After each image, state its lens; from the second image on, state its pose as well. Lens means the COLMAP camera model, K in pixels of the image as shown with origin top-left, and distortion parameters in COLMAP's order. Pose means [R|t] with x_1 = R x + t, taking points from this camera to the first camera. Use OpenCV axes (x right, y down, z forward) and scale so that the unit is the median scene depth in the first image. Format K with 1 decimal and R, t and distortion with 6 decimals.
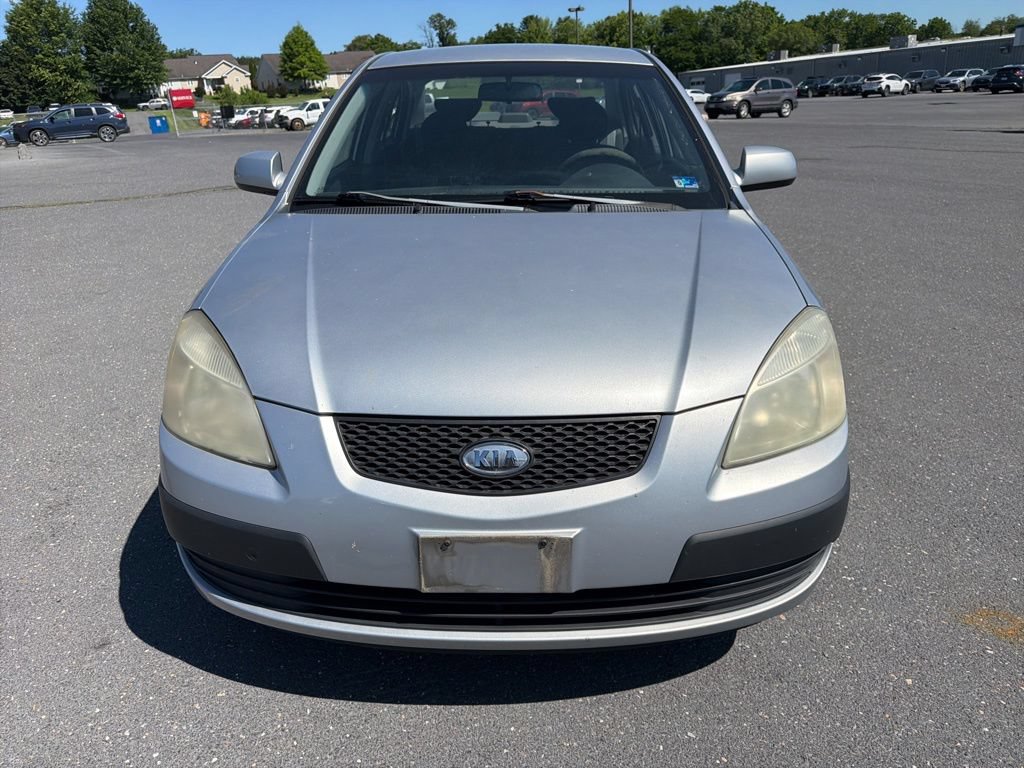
lens RADIAL K [[750.6, 0, 499.9], [0, 750.6, 377.5], [0, 0, 1]] dist [0.004913, -0.008031]
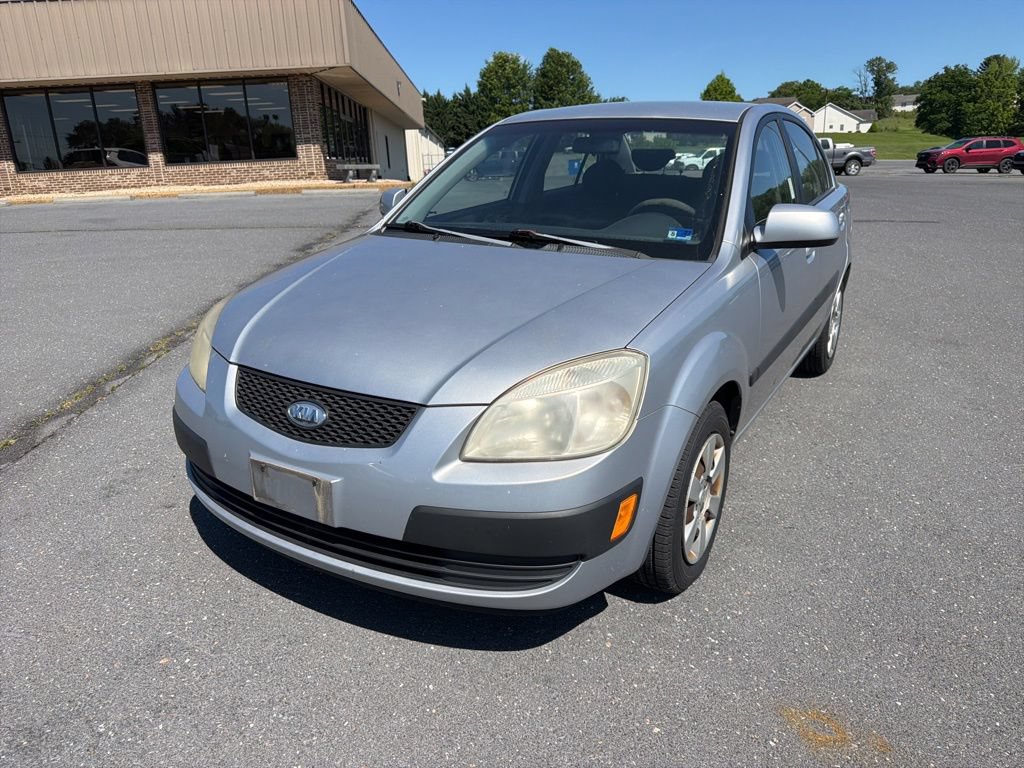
lens RADIAL K [[750.6, 0, 499.9], [0, 750.6, 377.5], [0, 0, 1]] dist [0.004913, -0.008031]
pose [[0.864934, 0.163580, -0.474480, 0.589016], [-0.188774, 0.982005, -0.005566, -0.009279], [0.465031, 0.094384, 0.880249, -0.022715]]
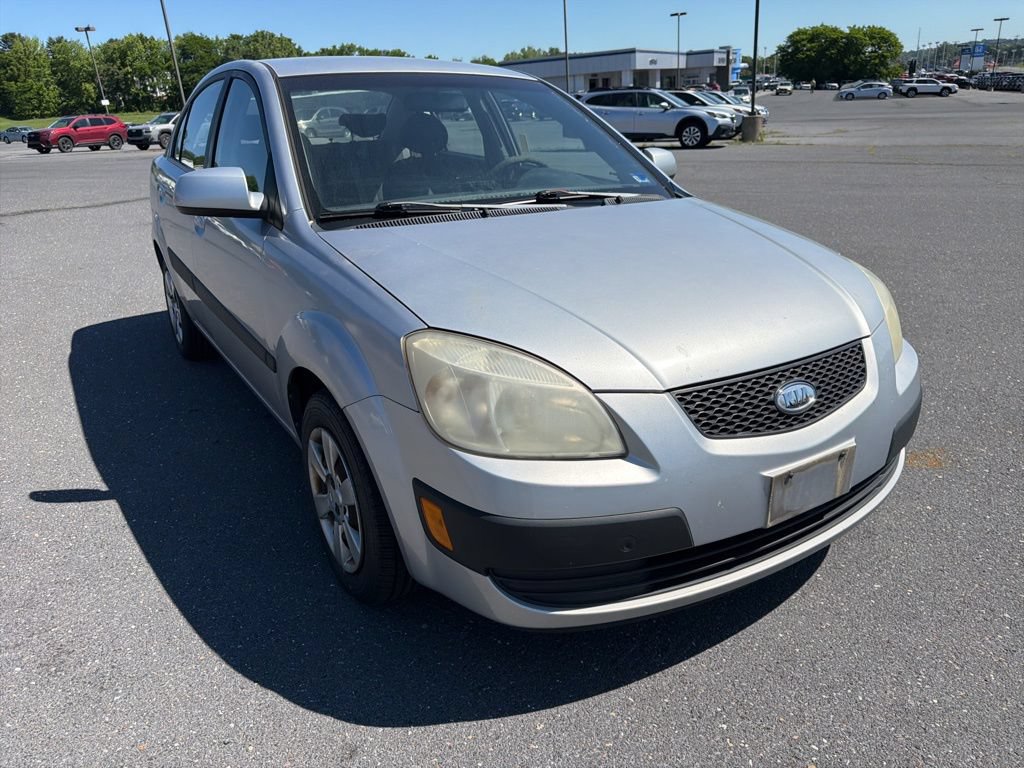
lens RADIAL K [[747.3, 0, 512.0], [0, 747.3, 384.0], [0, 0, 1]] dist [0.000333, -0.005571]
pose [[0.823823, -0.191003, 0.533698, -0.630814], [0.203951, 0.978344, 0.035314, -0.028097], [-0.528885, 0.079756, 0.844938, 0.153064]]
